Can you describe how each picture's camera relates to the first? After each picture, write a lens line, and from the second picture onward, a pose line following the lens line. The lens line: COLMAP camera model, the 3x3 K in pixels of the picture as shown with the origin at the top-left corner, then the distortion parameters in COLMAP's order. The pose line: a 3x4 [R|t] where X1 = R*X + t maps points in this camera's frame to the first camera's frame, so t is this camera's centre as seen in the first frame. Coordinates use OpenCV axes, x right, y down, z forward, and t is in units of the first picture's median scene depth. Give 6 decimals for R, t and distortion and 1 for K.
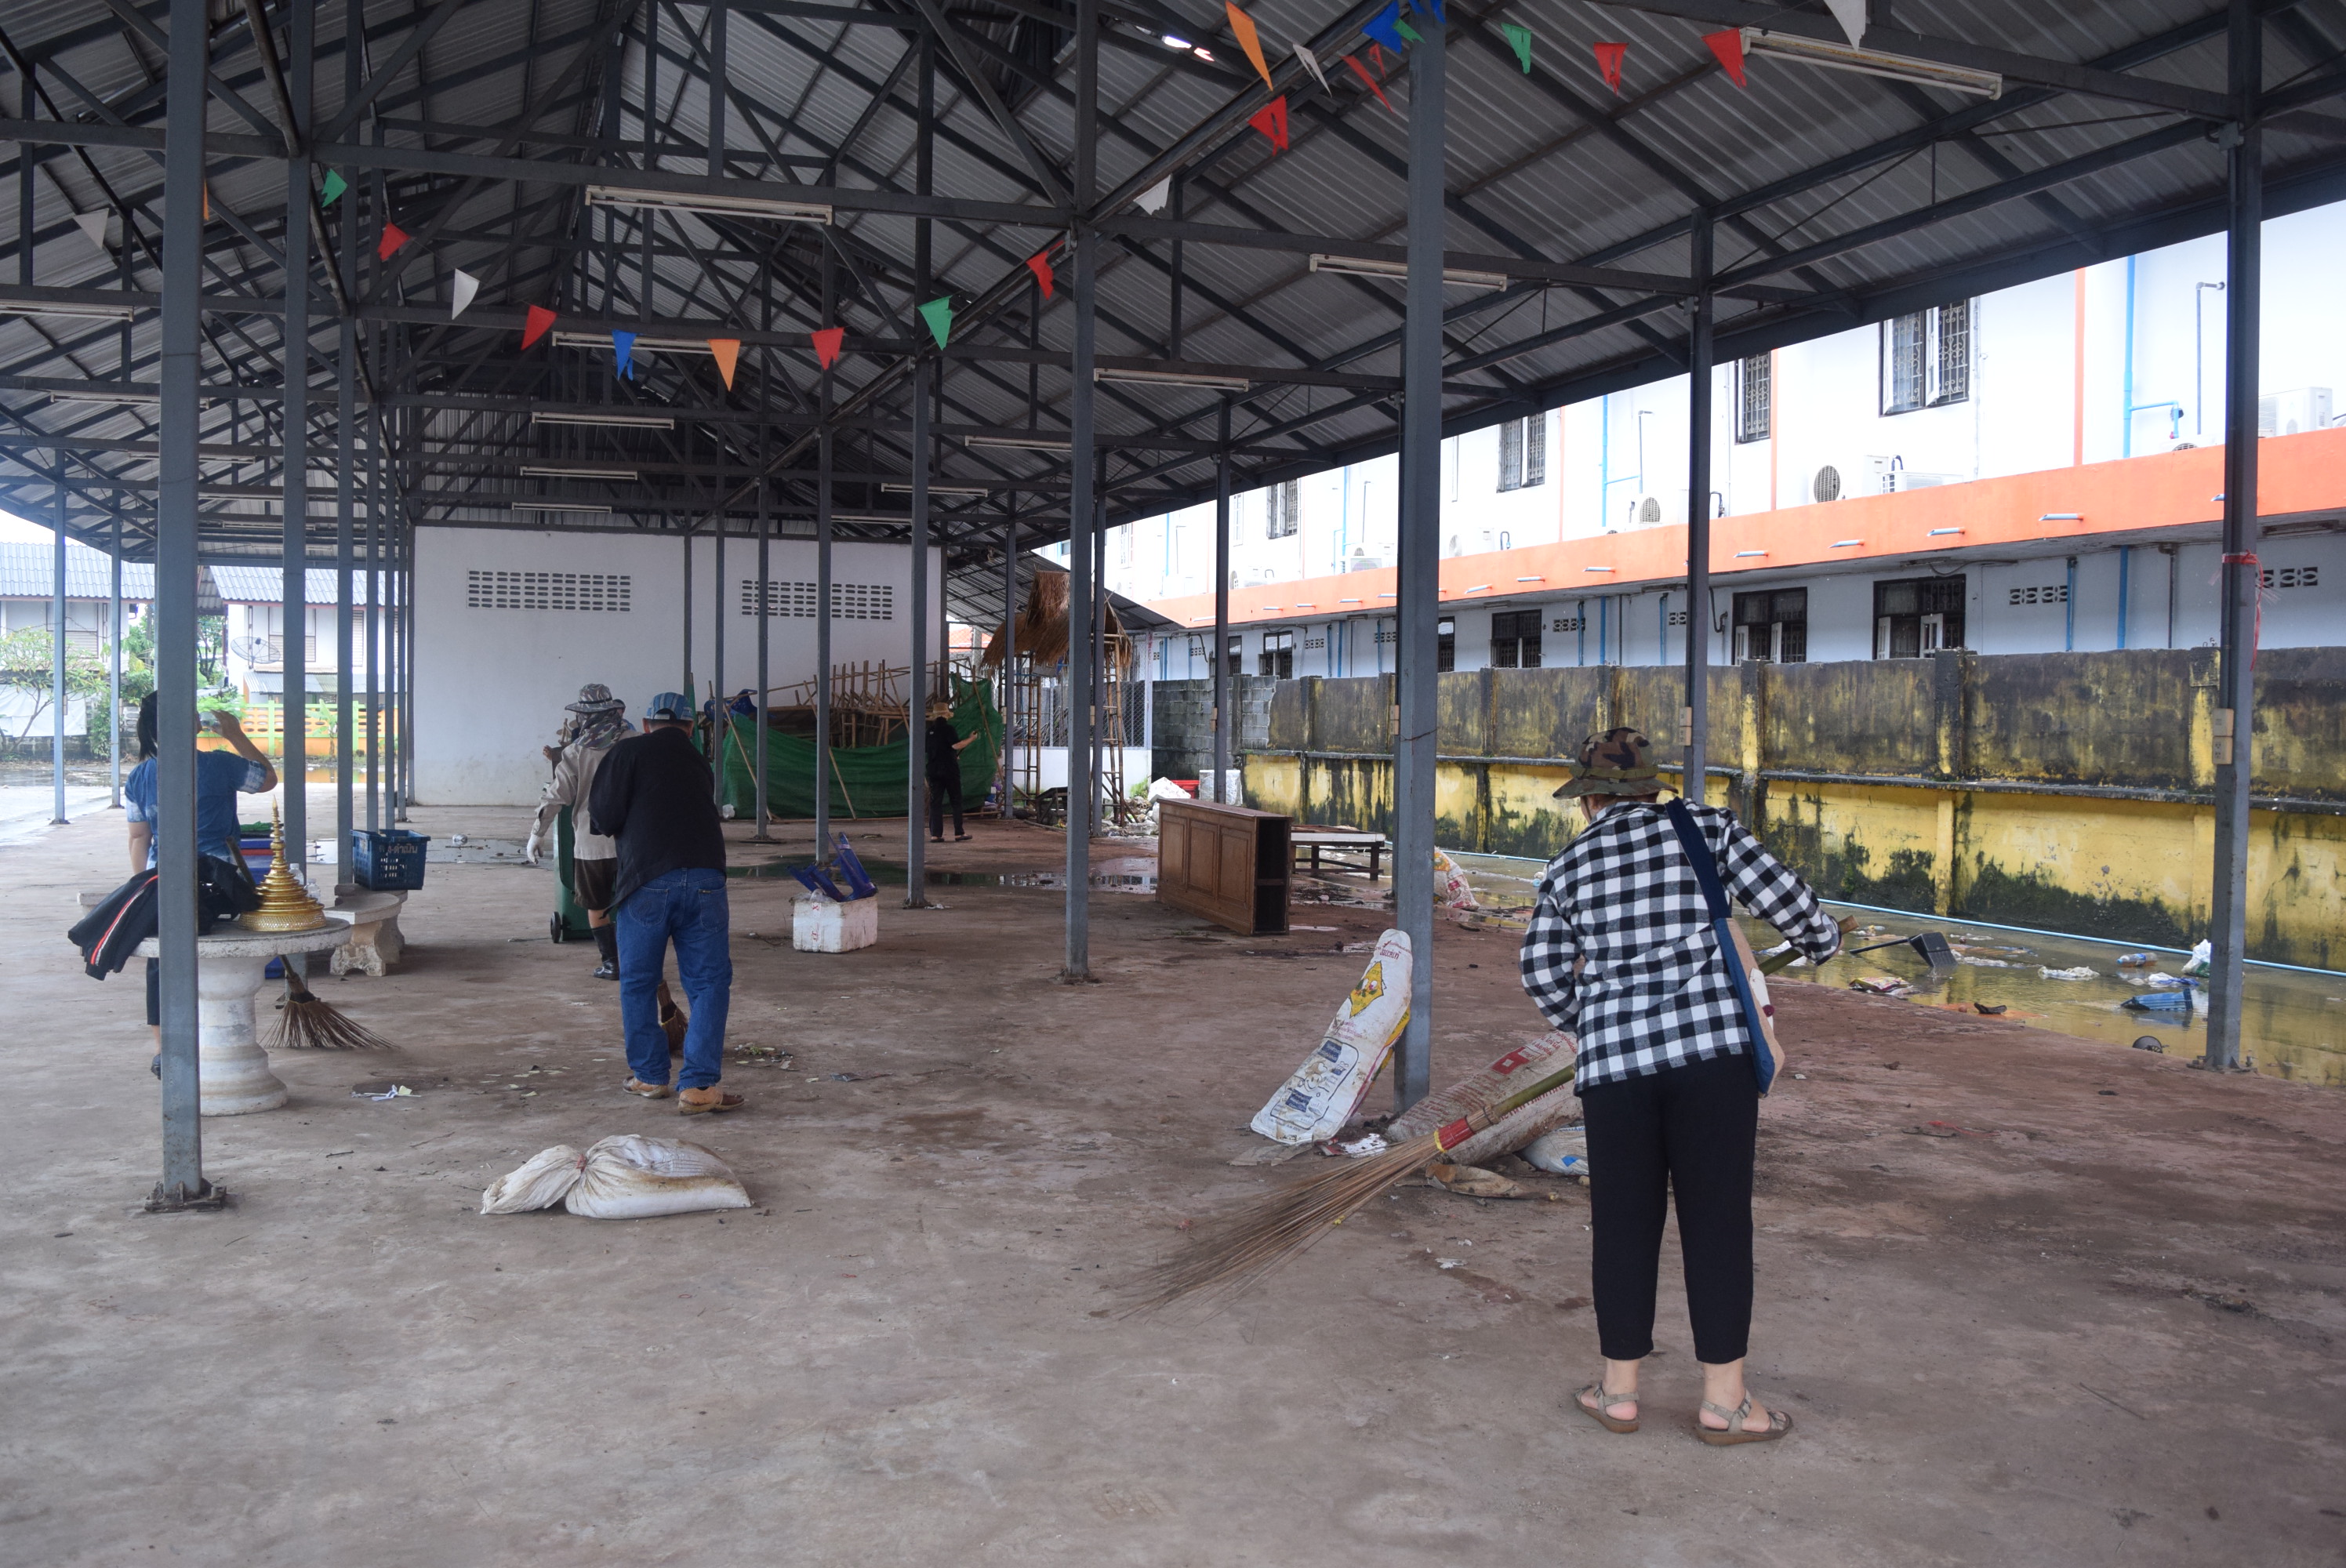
lens RADIAL K [[1962.2, 0, 1171.9], [0, 1962.2, 794.1], [0, 0, 1]] dist [-0.087268, 0.018764]
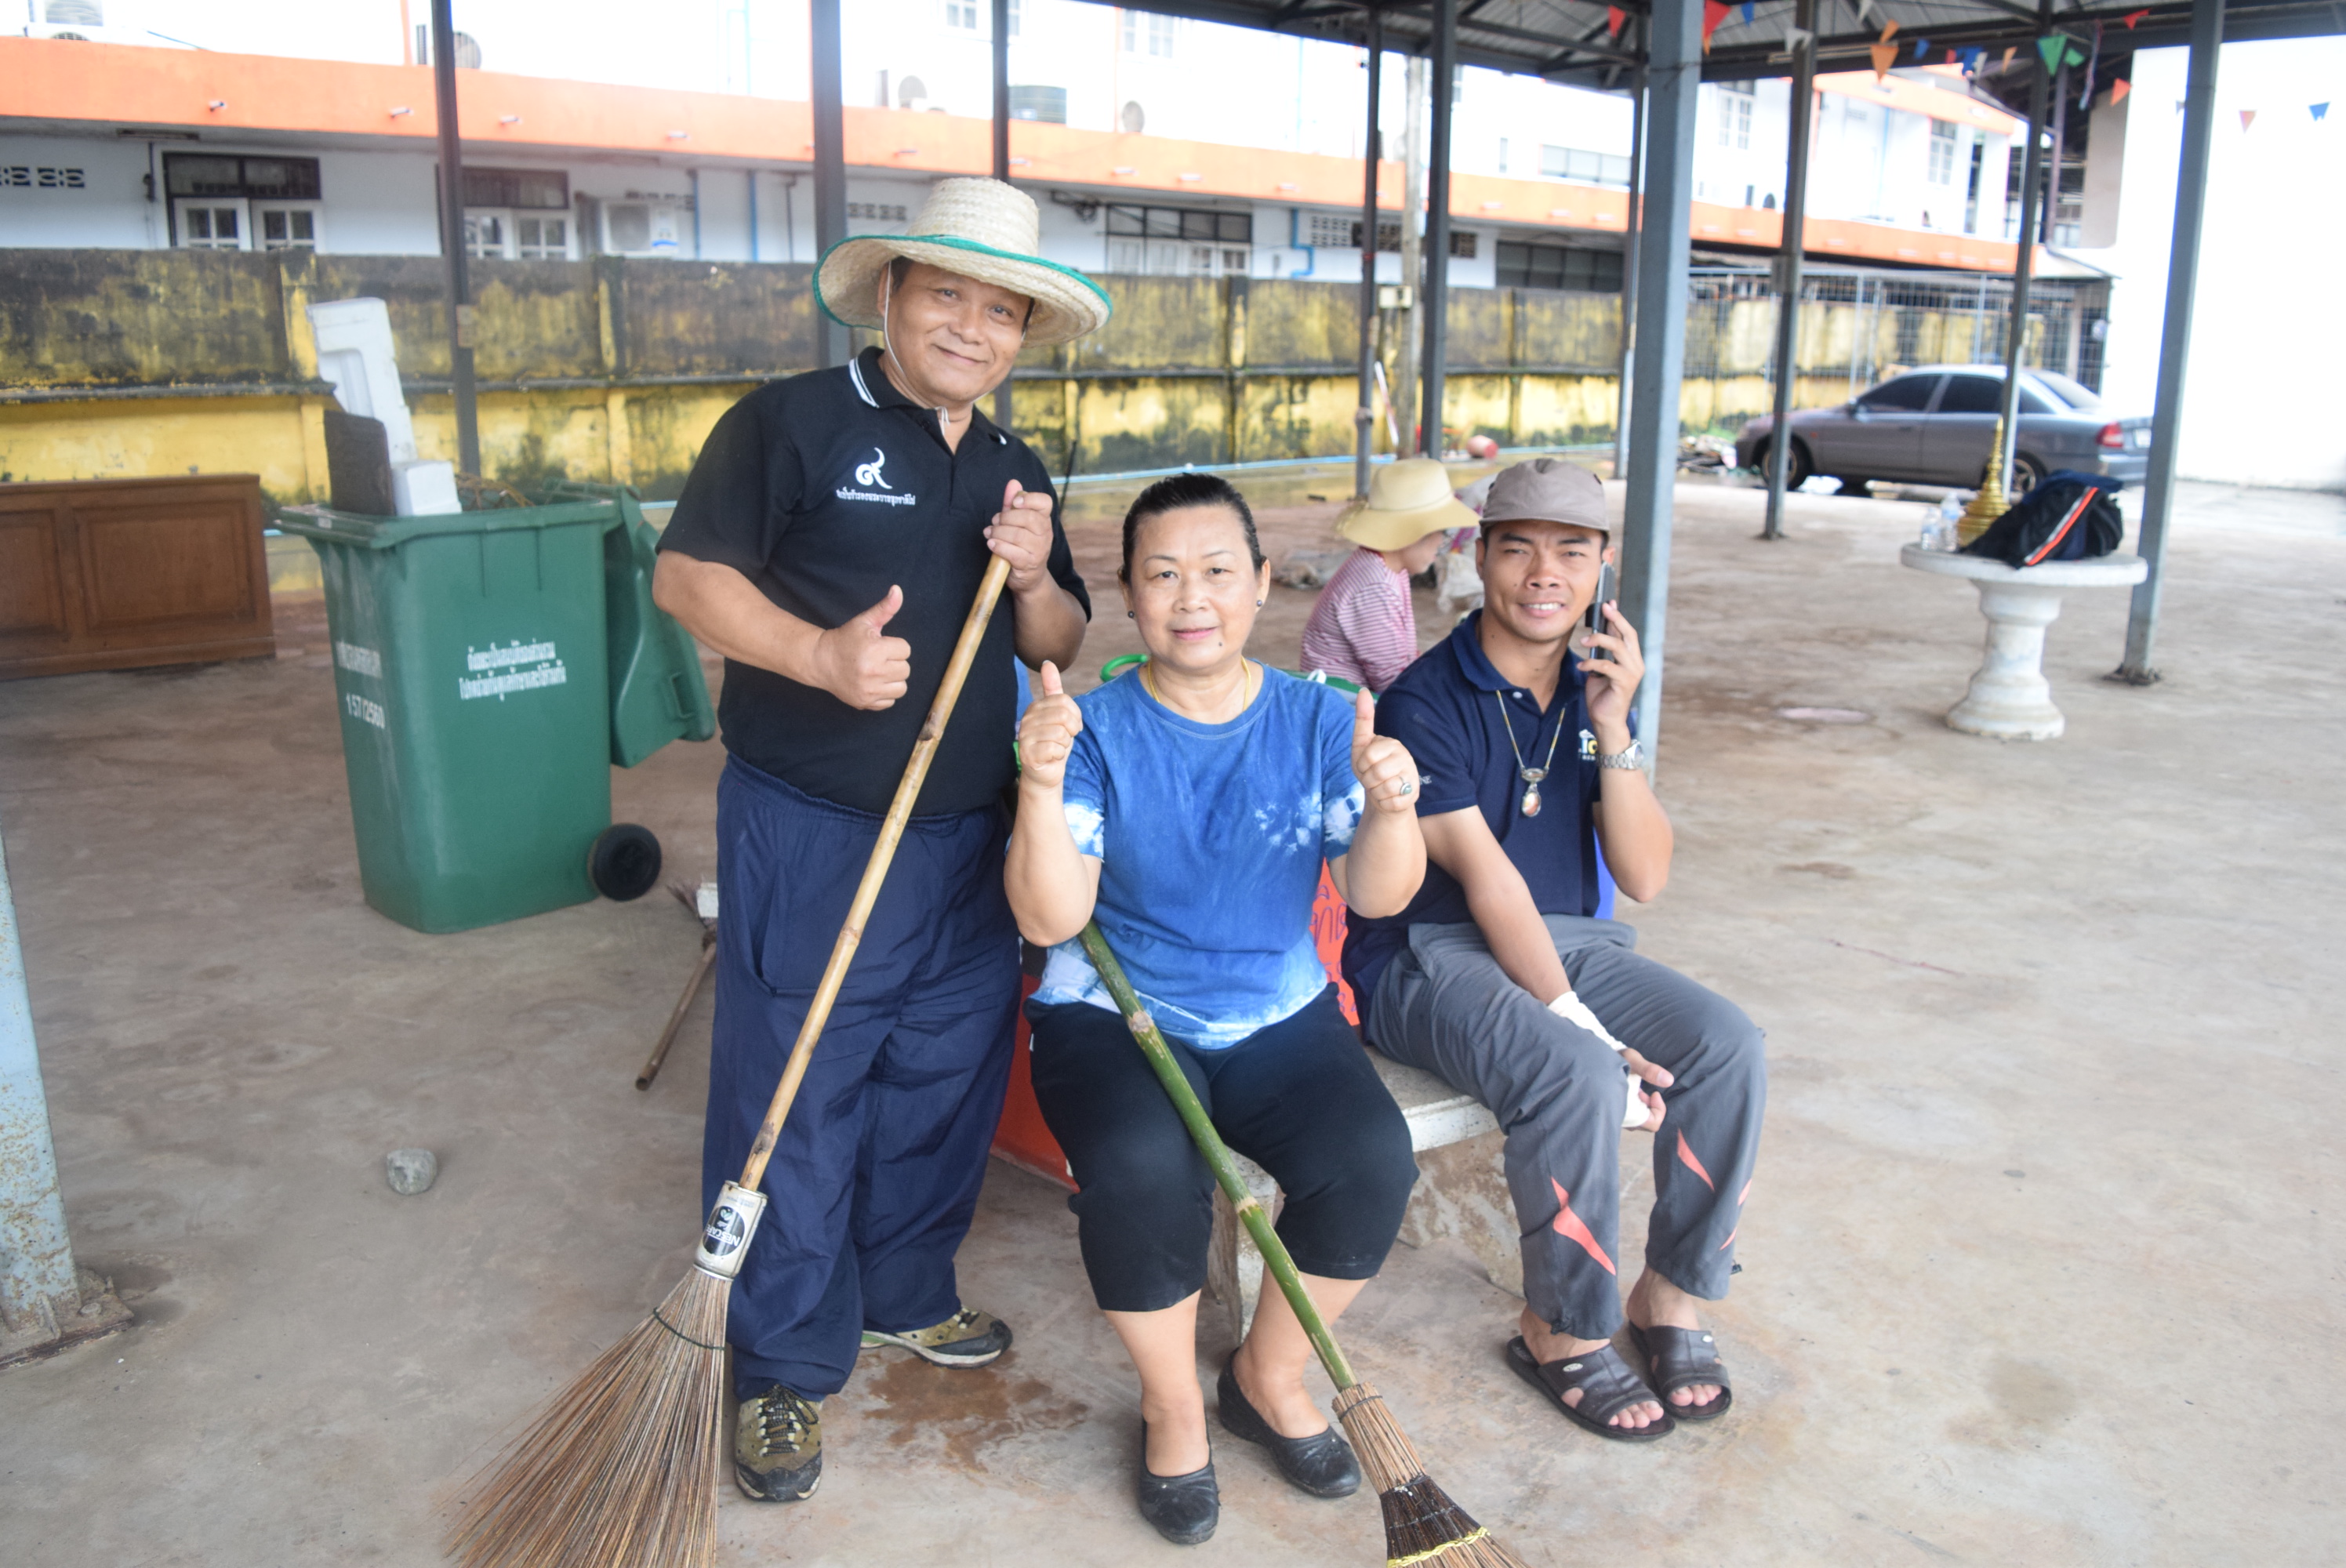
lens RADIAL K [[1836.4, 0, 1150.6], [0, 1836.4, 770.2], [0, 0, 1]] dist [-0.089106, 0.016737]
pose [[-0.380981, -0.230517, 0.895386, -0.548318], [0.024167, 0.965607, 0.258879, -0.036489], [-0.924267, 0.120266, -0.362307, 0.823646]]
